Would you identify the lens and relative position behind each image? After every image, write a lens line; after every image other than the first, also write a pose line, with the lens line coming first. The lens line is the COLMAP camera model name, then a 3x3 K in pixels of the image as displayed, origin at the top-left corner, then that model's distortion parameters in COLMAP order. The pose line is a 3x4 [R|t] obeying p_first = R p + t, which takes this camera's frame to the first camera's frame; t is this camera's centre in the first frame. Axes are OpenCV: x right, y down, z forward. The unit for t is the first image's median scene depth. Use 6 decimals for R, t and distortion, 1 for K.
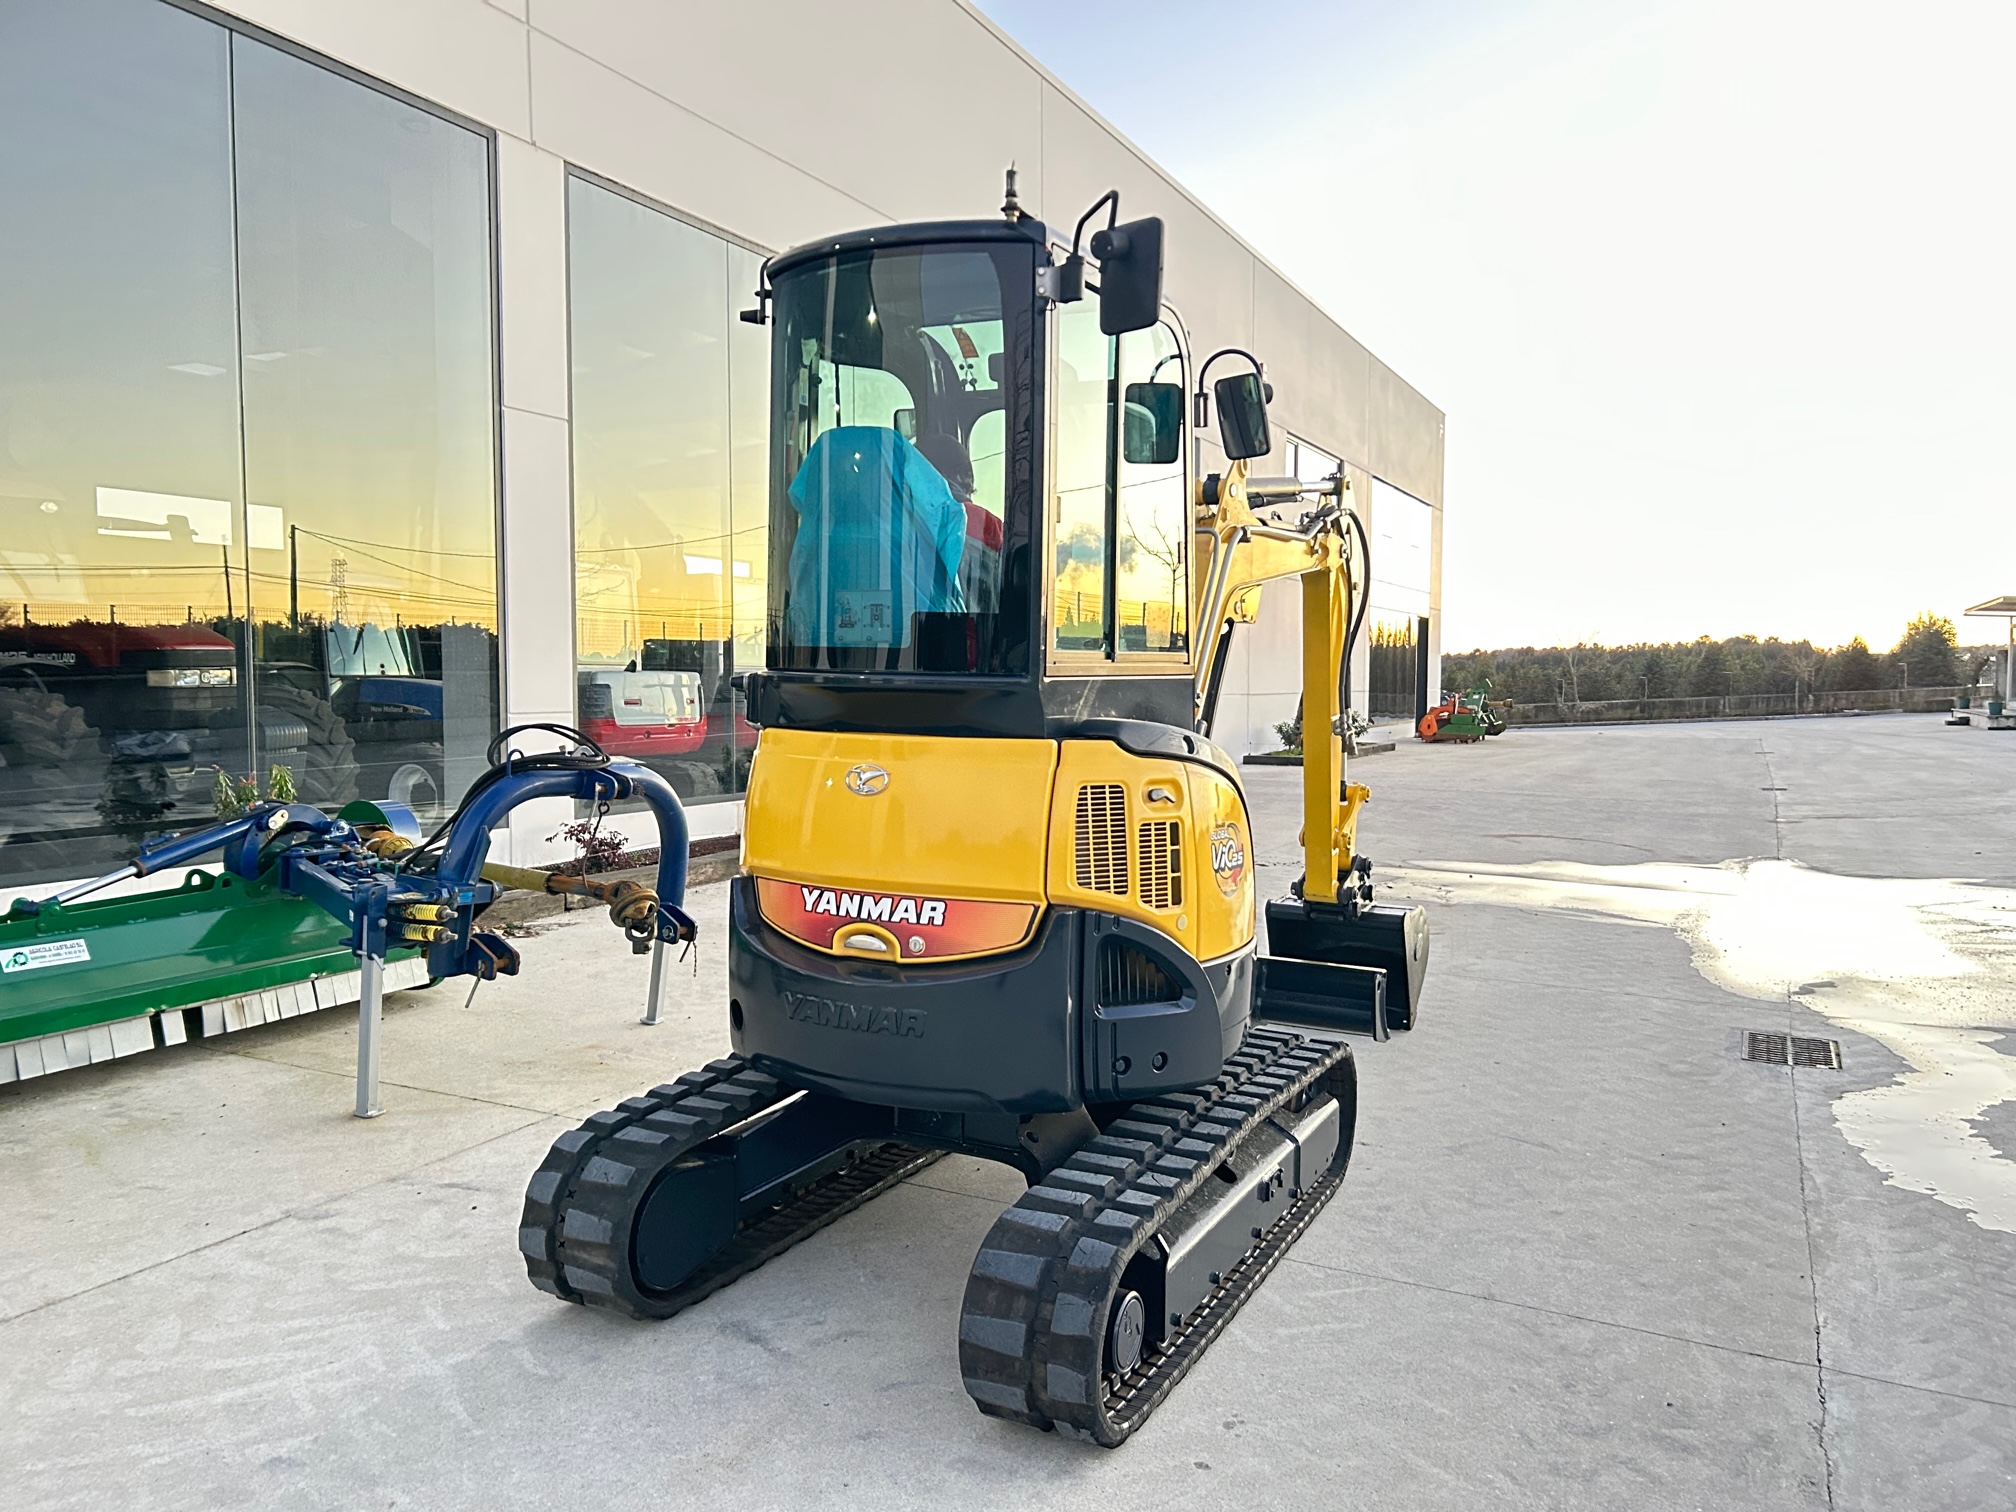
lens RADIAL K [[1512.8, 0, 1012.6], [0, 1512.8, 738.9], [0, 0, 1]] dist [0.058882, -0.067642]
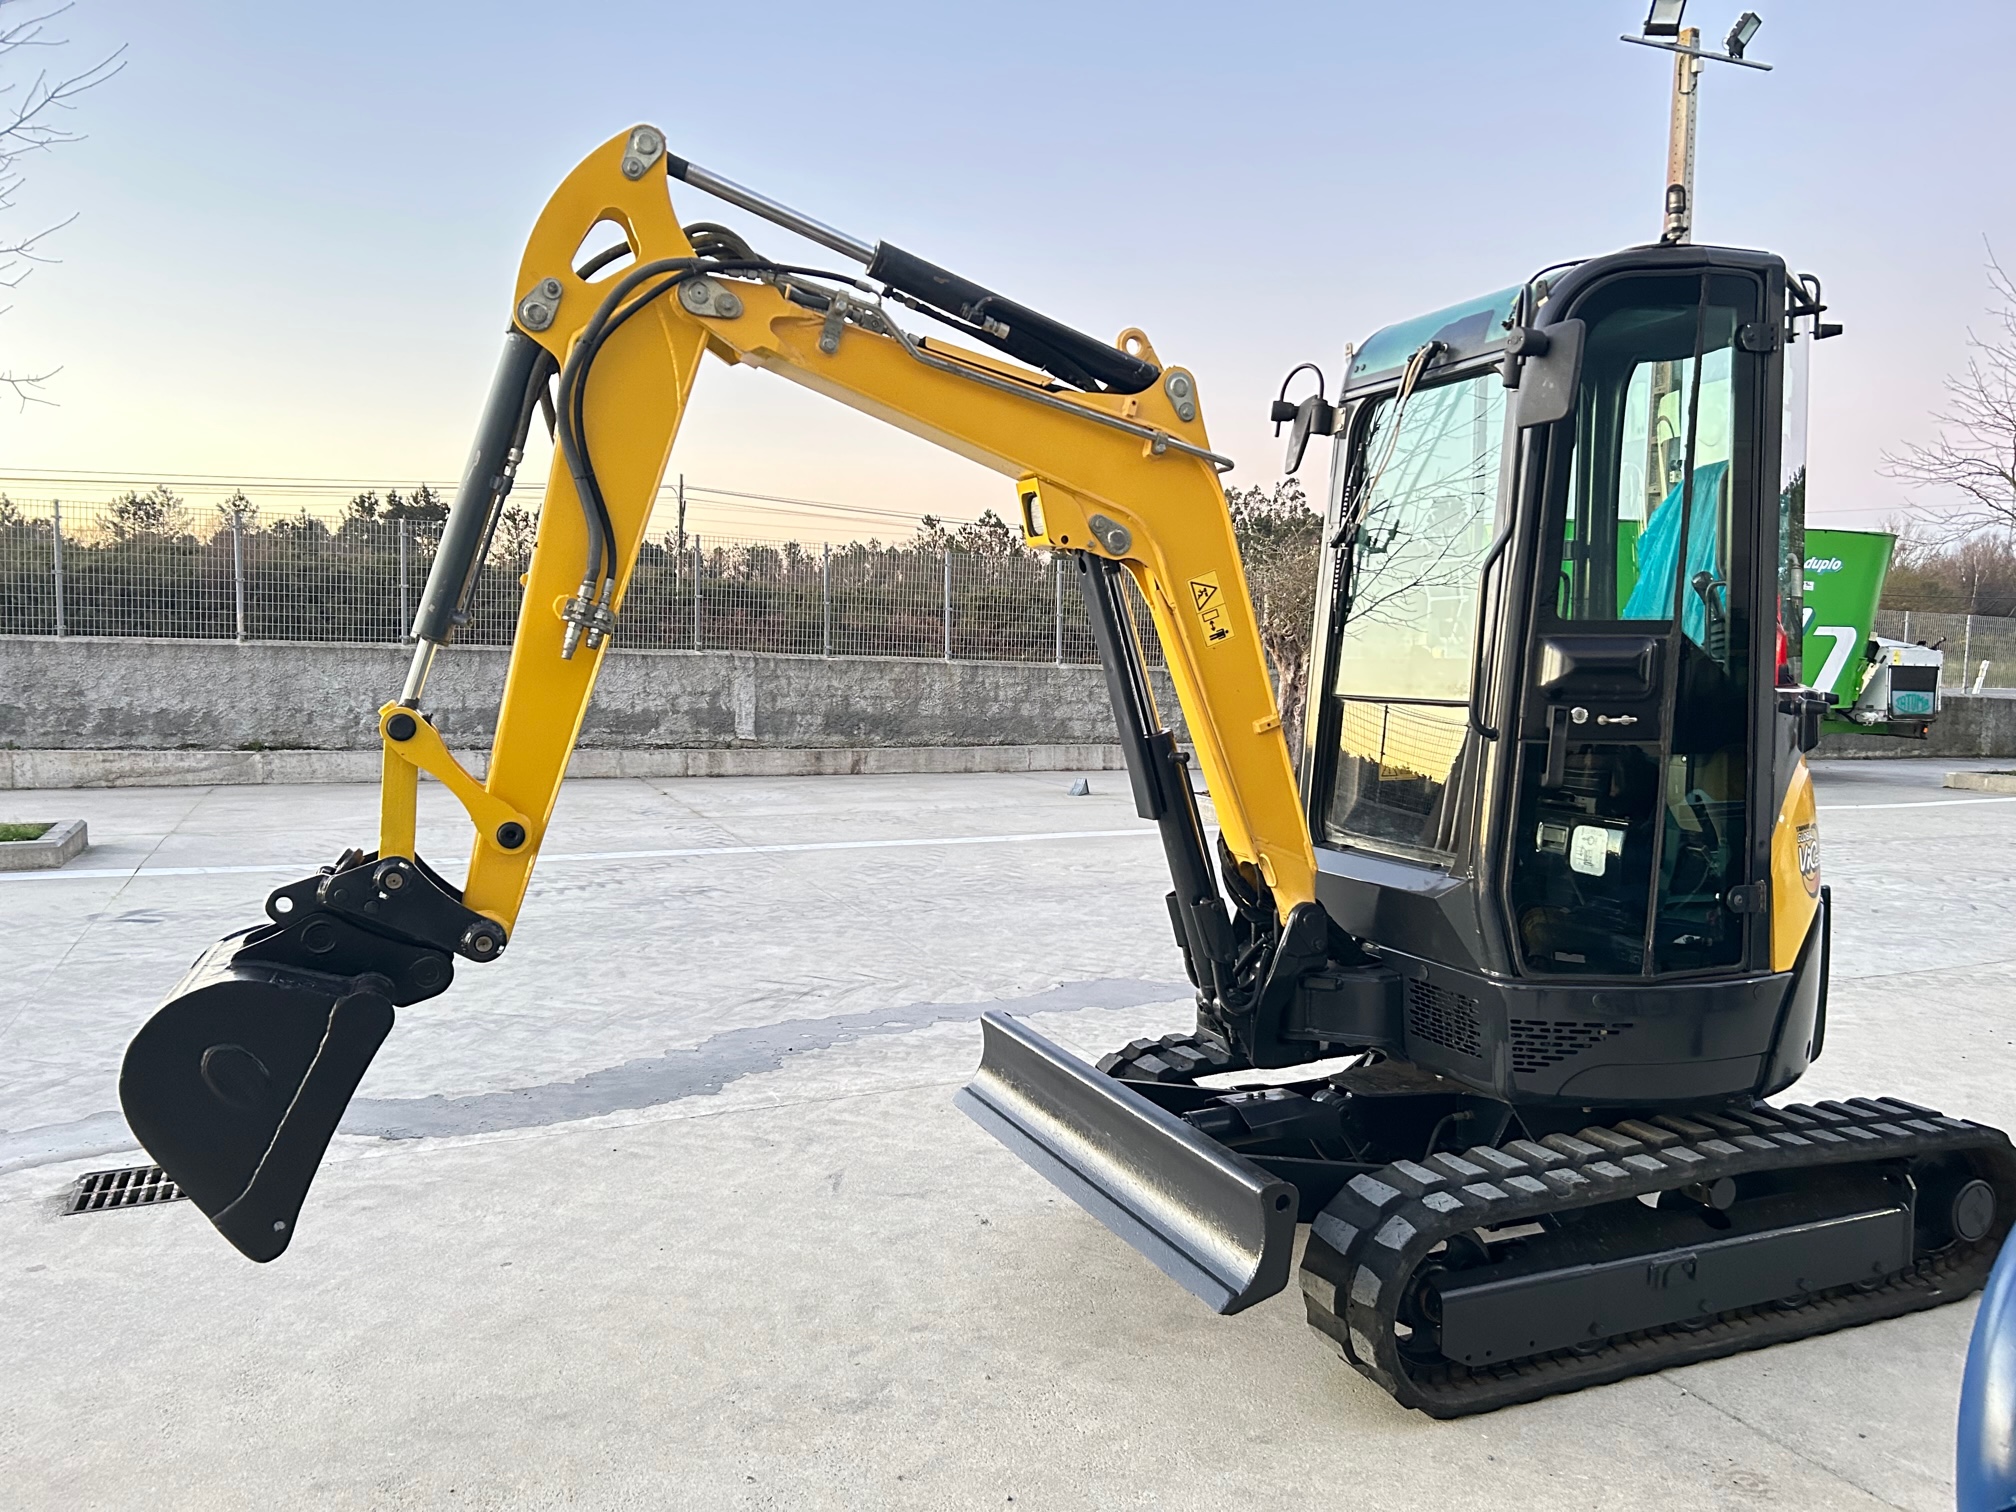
lens RADIAL K [[1501.5, 0, 1013.6], [0, 1501.5, 734.8], [0, 0, 1]] dist [0.079060, -0.085841]
pose [[-0.764773, -0.058382, 0.641649, -0.446656], [0.019010, 0.993408, 0.113045, -0.149219], [-0.644019, 0.098652, -0.758622, 2.264873]]
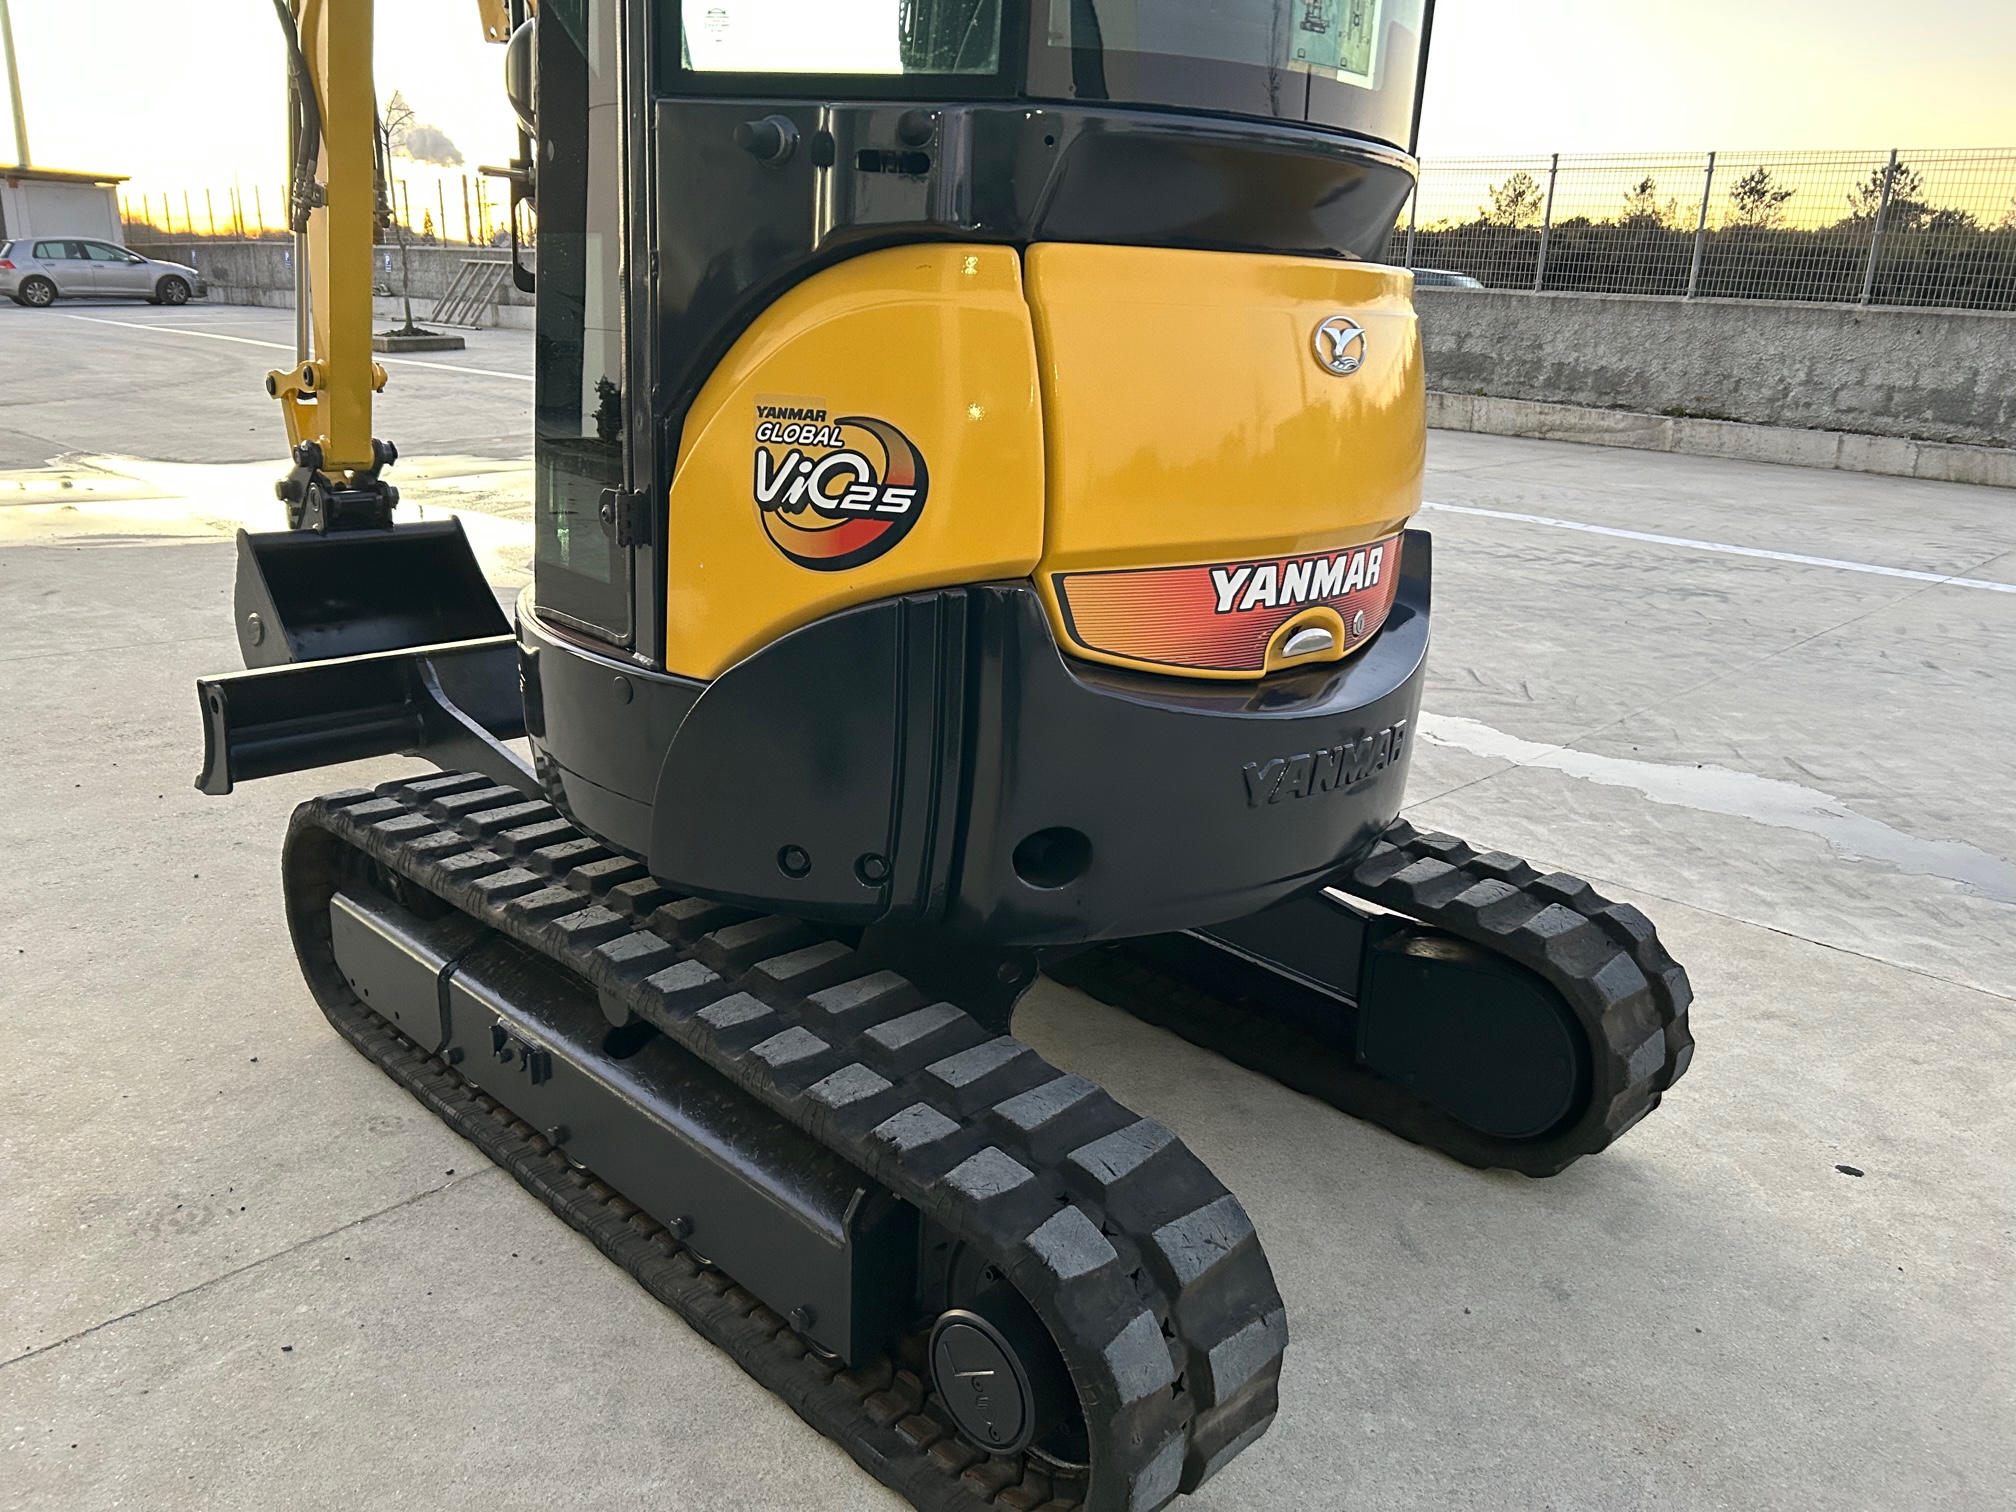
lens RADIAL K [[1525.2, 0, 986.5], [0, 1525.2, 747.6], [0, 0, 1]] dist [0.009150, 0.009131]
pose [[0.308243, -0.269430, 0.912356, -0.657649], [0.017193, 0.960476, 0.277831, 0.009996], [-0.951152, -0.069954, 0.300693, 0.916068]]
